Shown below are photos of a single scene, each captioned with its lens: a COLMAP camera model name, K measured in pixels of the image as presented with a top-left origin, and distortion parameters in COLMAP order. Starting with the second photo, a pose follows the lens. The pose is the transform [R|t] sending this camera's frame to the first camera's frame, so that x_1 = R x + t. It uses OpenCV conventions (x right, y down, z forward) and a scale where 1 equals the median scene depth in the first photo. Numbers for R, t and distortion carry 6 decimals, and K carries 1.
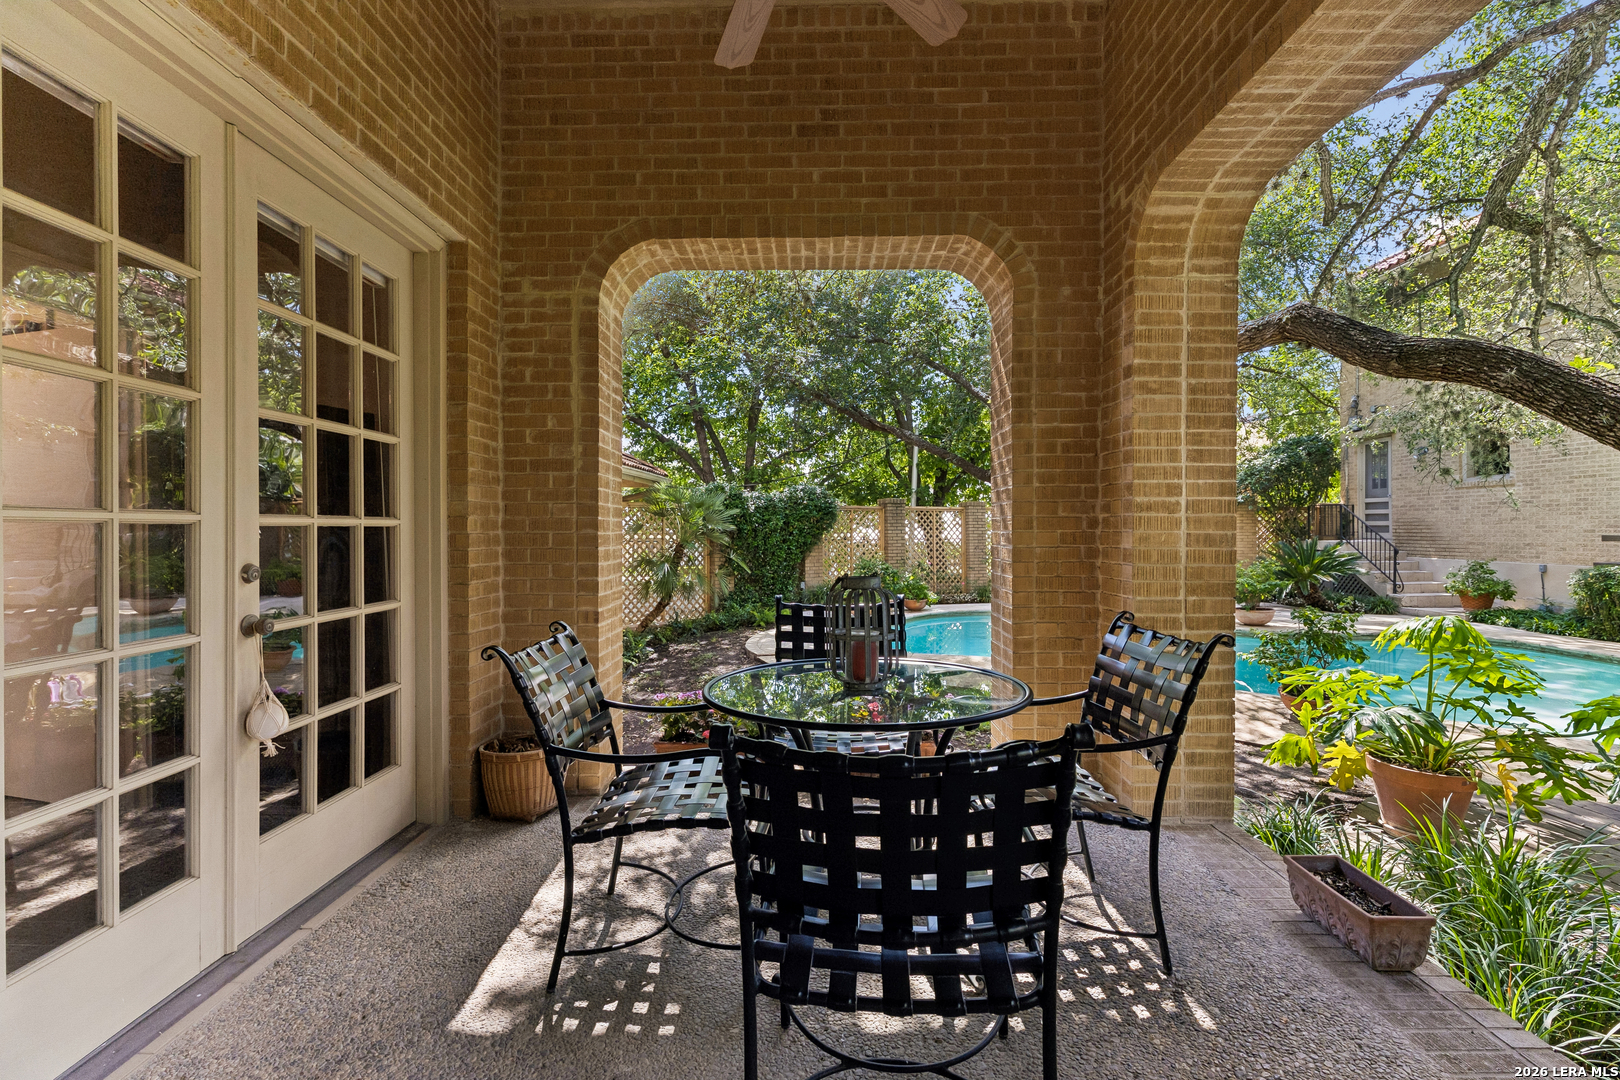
lens RADIAL K [[733.1, 0, 814.5], [0, 733.1, 537.7], [0, 0, 1]] dist [0.000147, -0.000354]
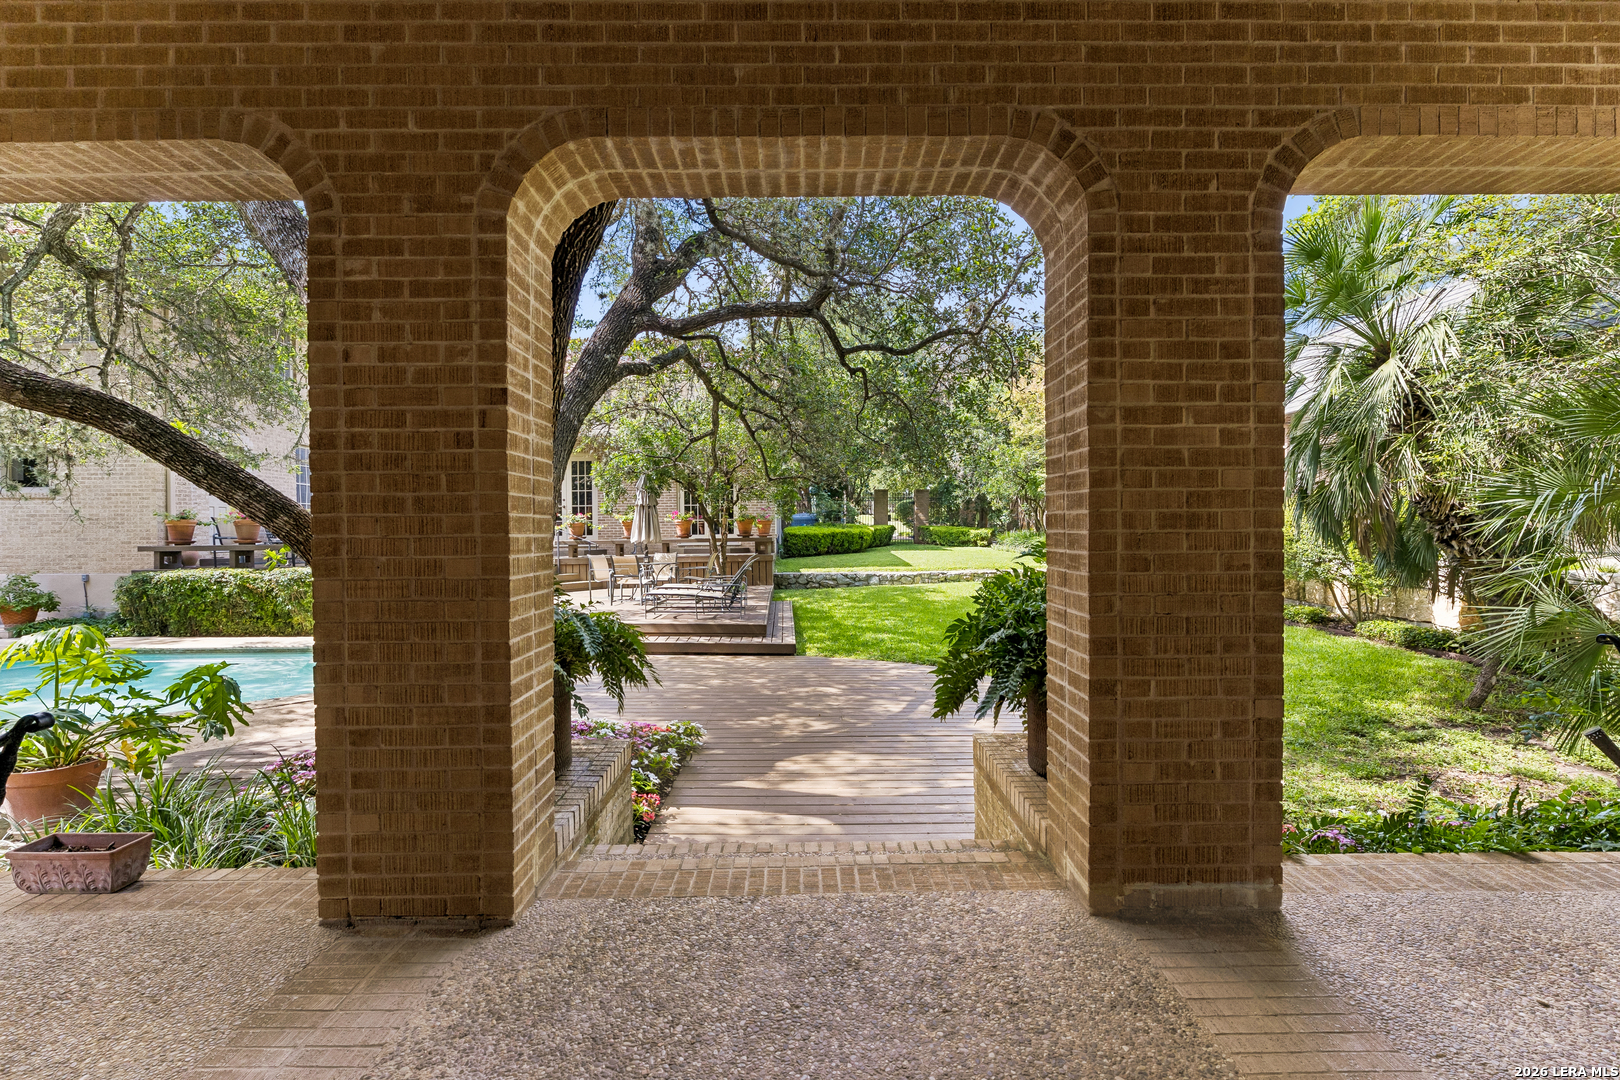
lens RADIAL K [[733.1, 0, 806.6], [0, 733.1, 536.7], [0, 0, 1]] dist [0.000147, -0.000354]
pose [[-0.015287, -0.005998, 0.999865, -0.326856], [0.018938, 0.999801, 0.006287, -0.018264], [-0.999704, 0.019032, -0.015170, -0.135998]]
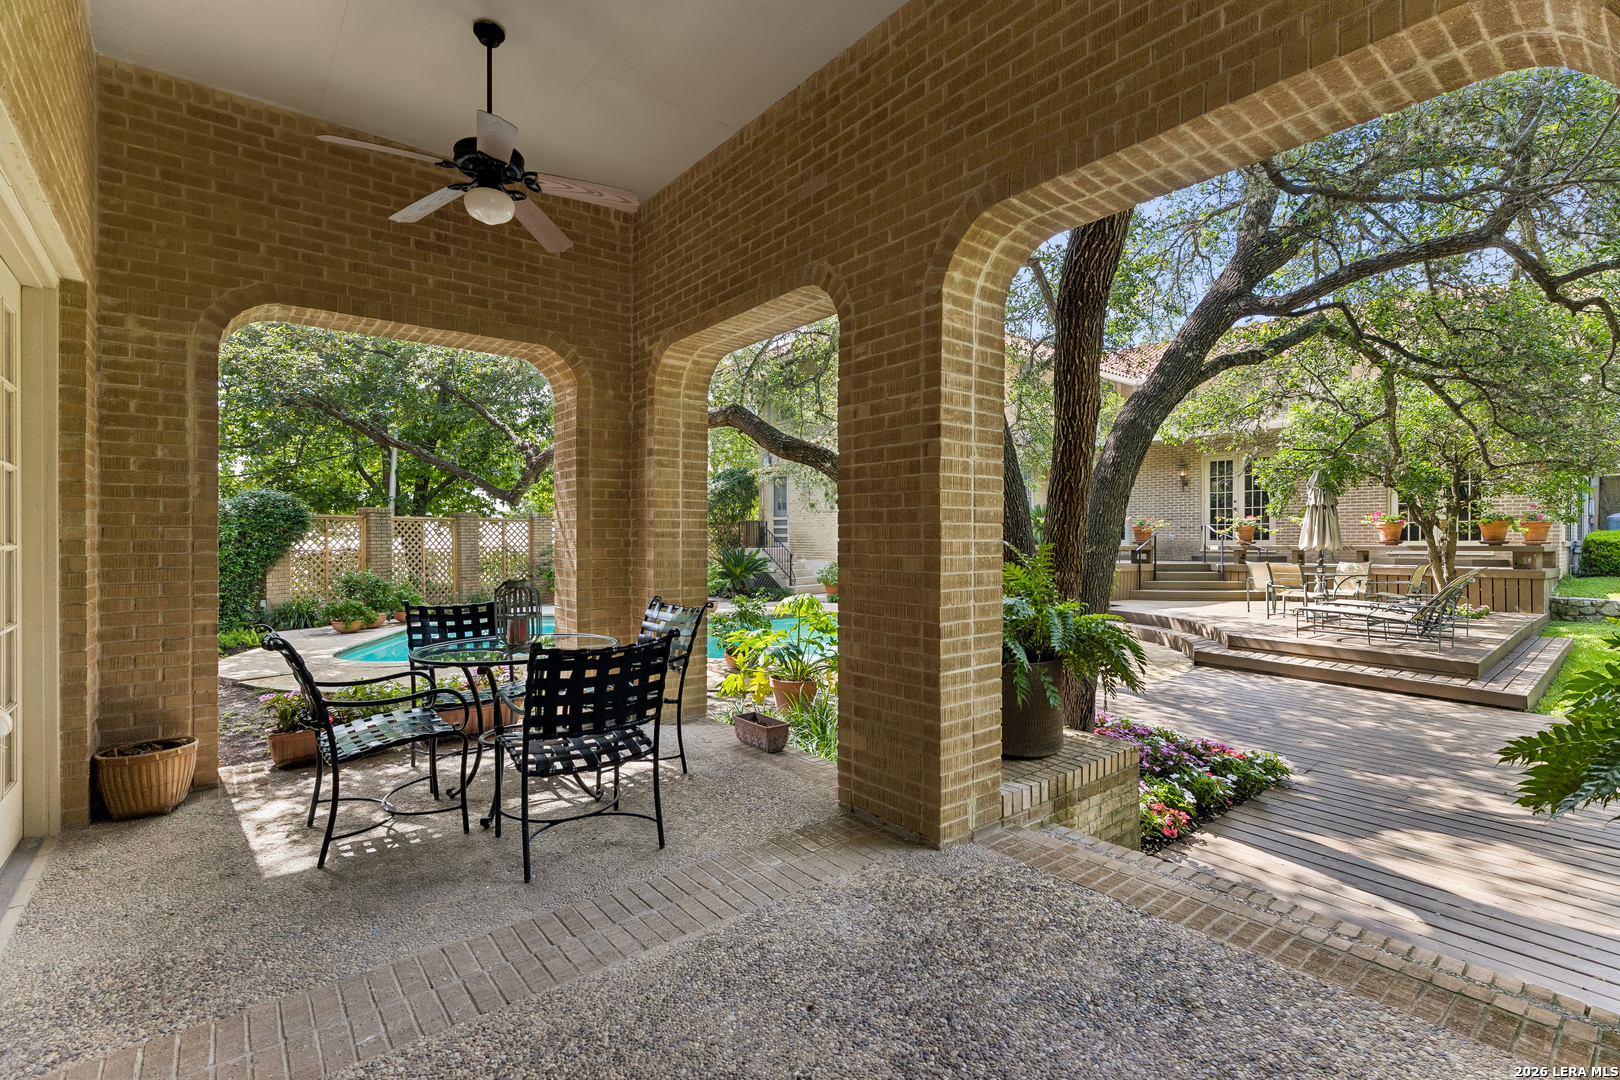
lens RADIAL K [[733.1, 0, 807.7], [0, 733.1, 533.4], [0, 0, 1]] dist [0.000147, -0.000354]
pose [[0.772757, 0.004875, 0.634683, -0.307795], [0.005363, 0.999885, -0.014210, -0.017005], [-0.634679, 0.014384, 0.772642, -0.442341]]
